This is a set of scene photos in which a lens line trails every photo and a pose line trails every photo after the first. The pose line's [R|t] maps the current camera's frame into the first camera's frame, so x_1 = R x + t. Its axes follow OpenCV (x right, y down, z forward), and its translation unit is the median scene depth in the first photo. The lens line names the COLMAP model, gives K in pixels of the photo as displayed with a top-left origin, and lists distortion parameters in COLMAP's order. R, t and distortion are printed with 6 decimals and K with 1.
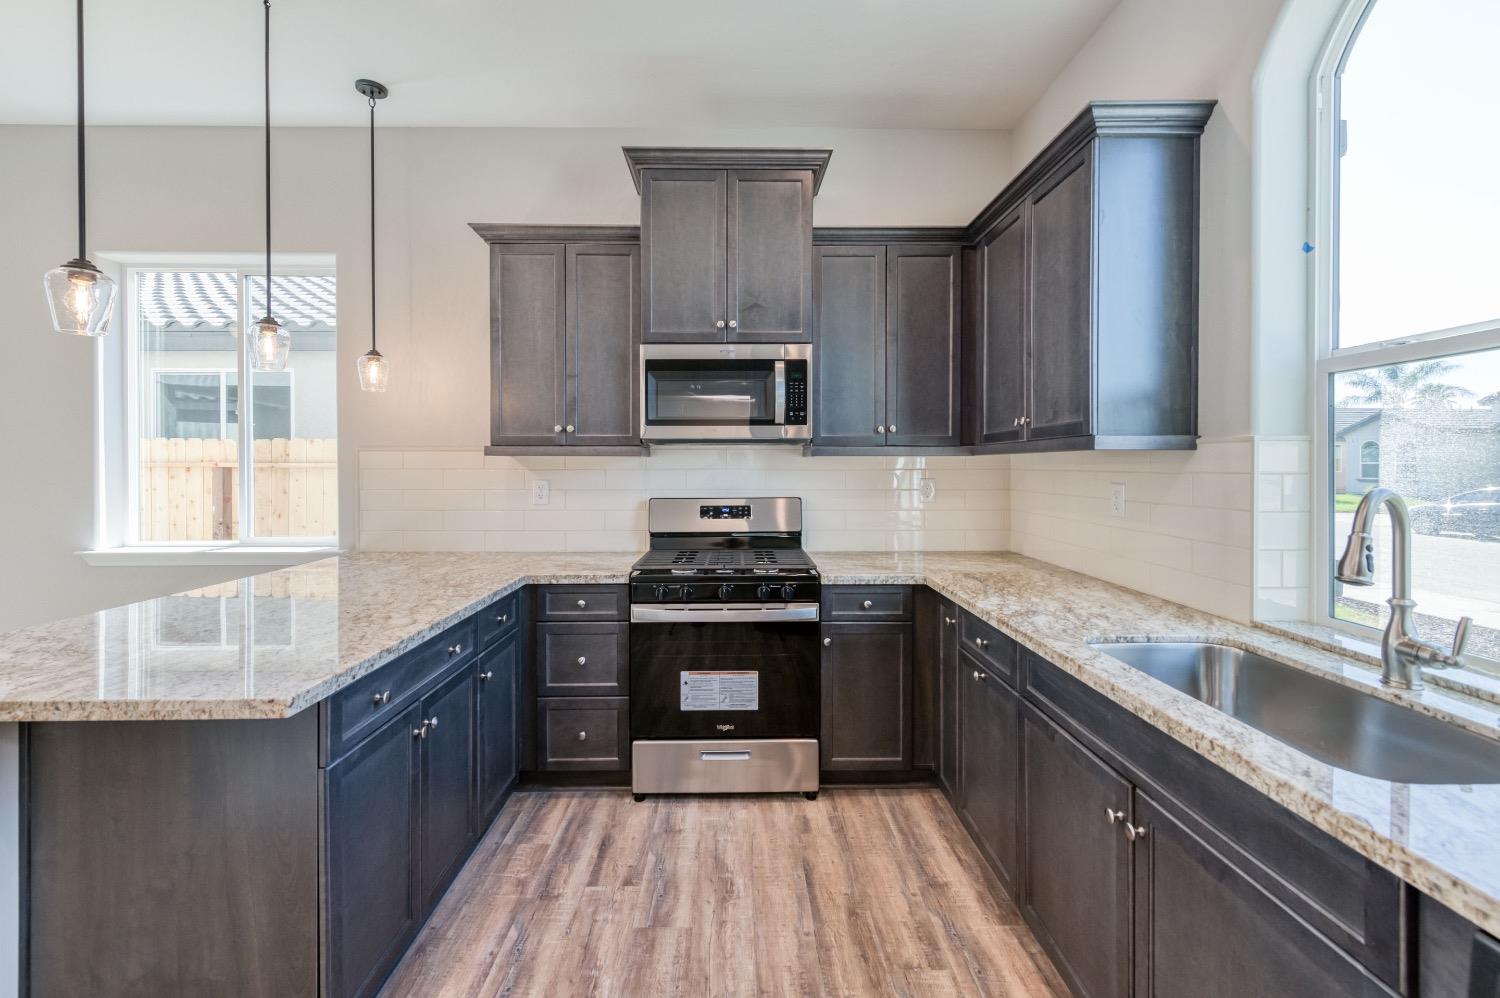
lens RADIAL K [[597.6, 0, 747.2], [0, 597.6, 468.4], [0, 0, 1]] dist [0.001508, -0.004043]
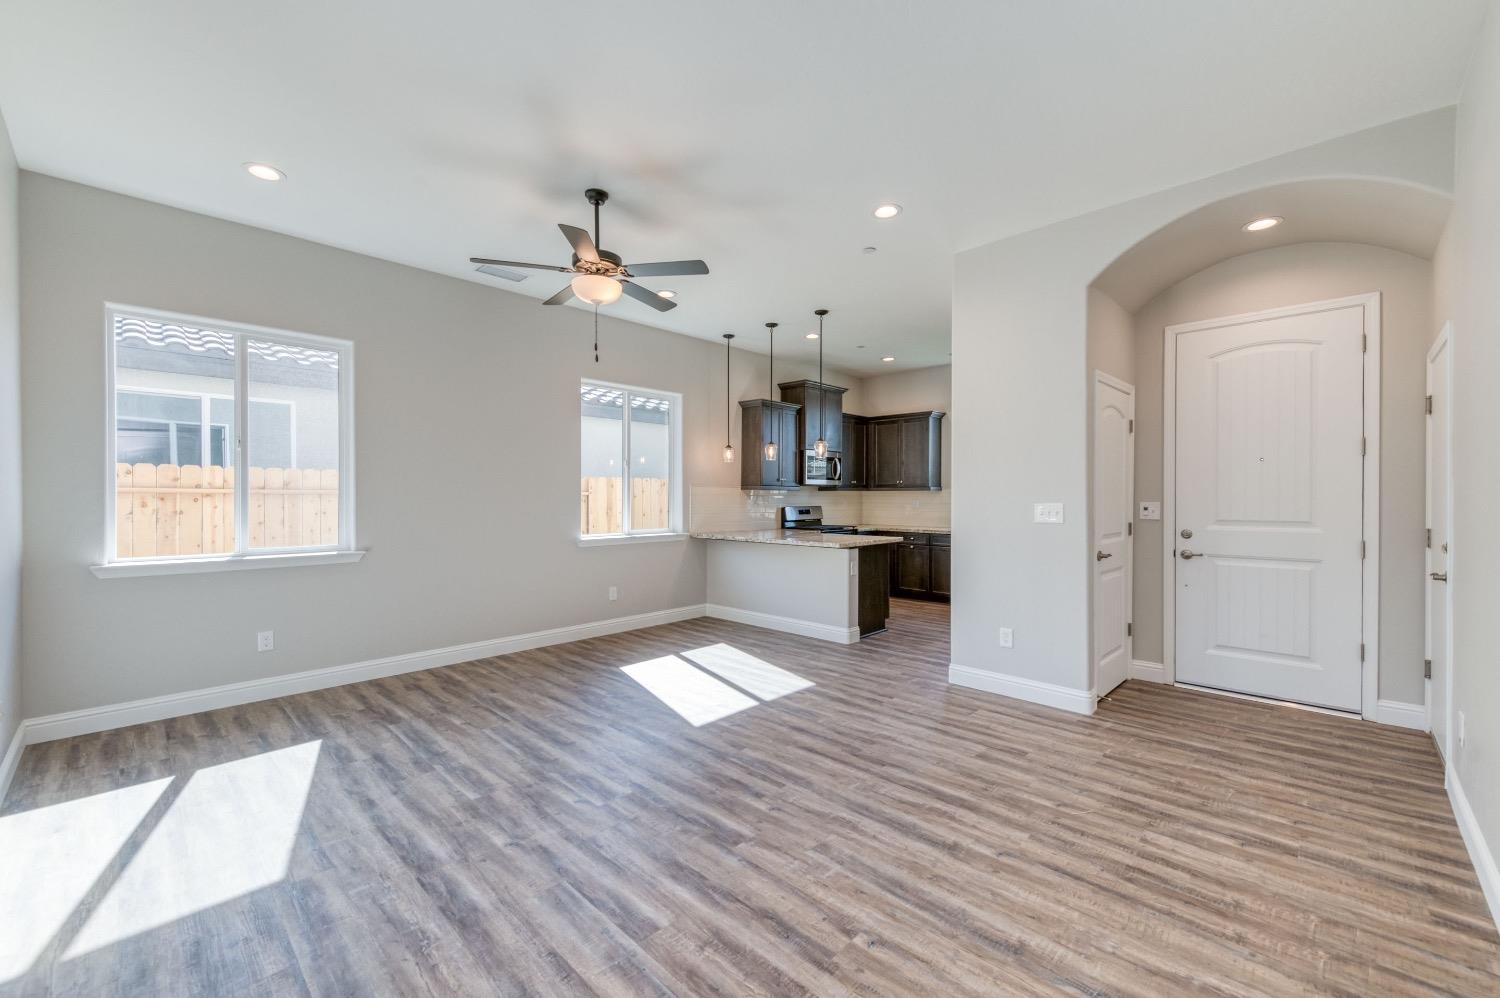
lens RADIAL K [[627.0, 0, 750.0], [0, 627.0, 499.0], [0, 0, 1]] dist [0.005967, -0.000351]
pose [[0.706977, -0.004407, 0.707223, -2.594599], [0.004738, 0.999988, 0.001495, 0.016150], [-0.707220, 0.002293, 0.706989, -0.906602]]
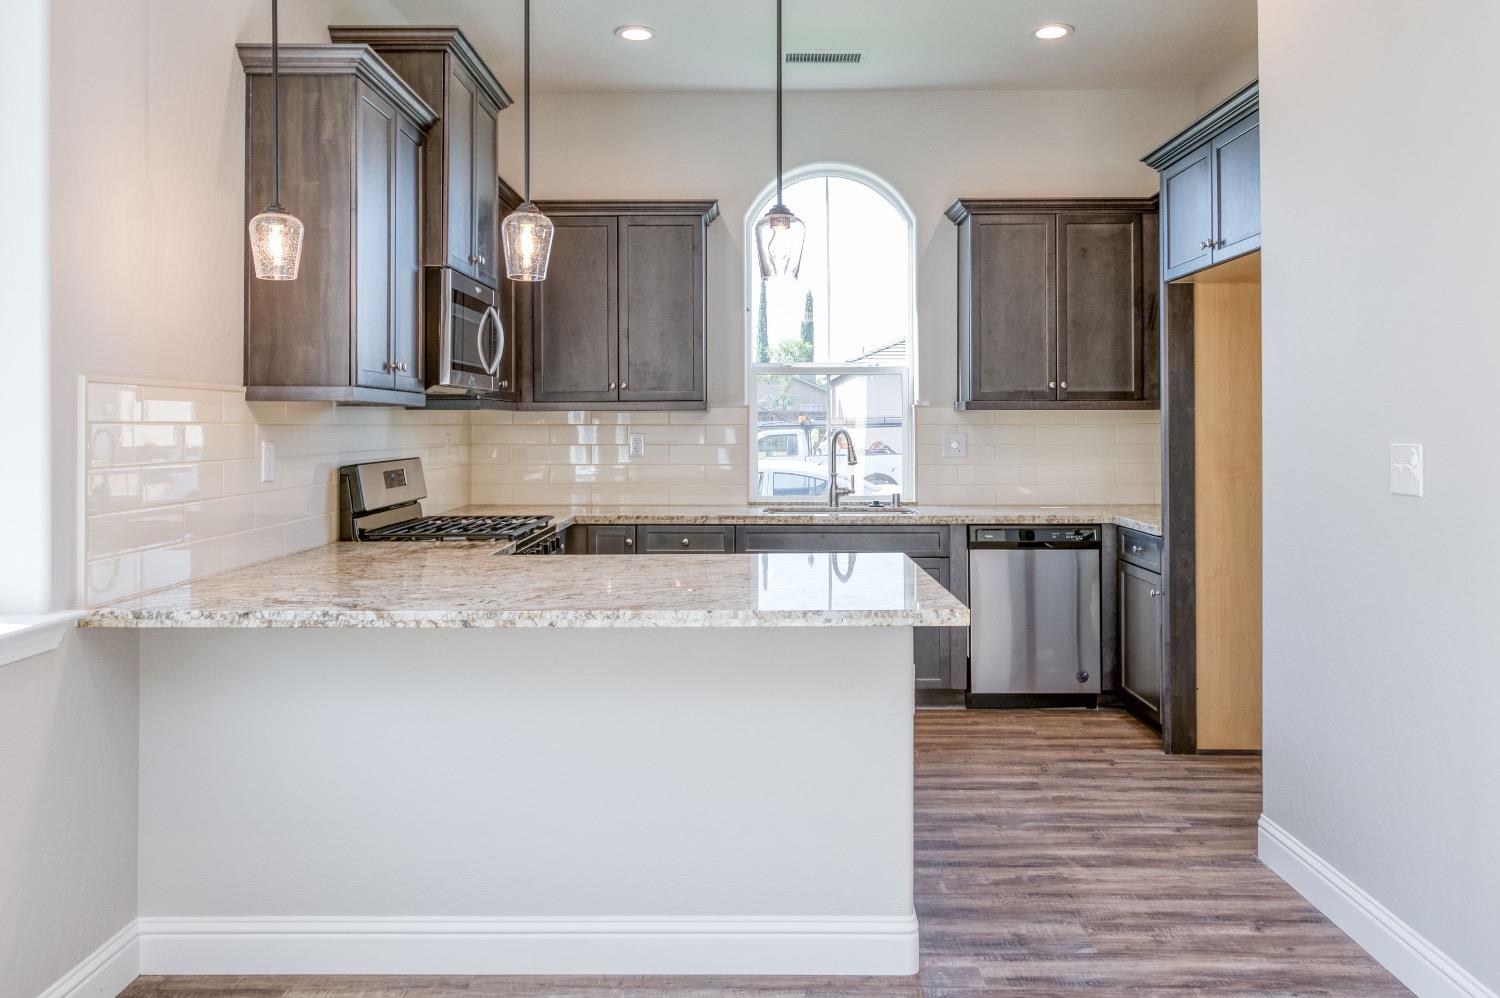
lens RADIAL K [[1093.1, 0, 752.6], [0, 1093.1, 455.1], [0, 0, 1]] dist [0.008955, 0.002705]
pose [[0.026643, -0.030594, 0.999177, -1.805355], [0.008959, 0.999499, 0.030365, -0.001289], [-0.999605, 0.008142, 0.026904, 0.606319]]
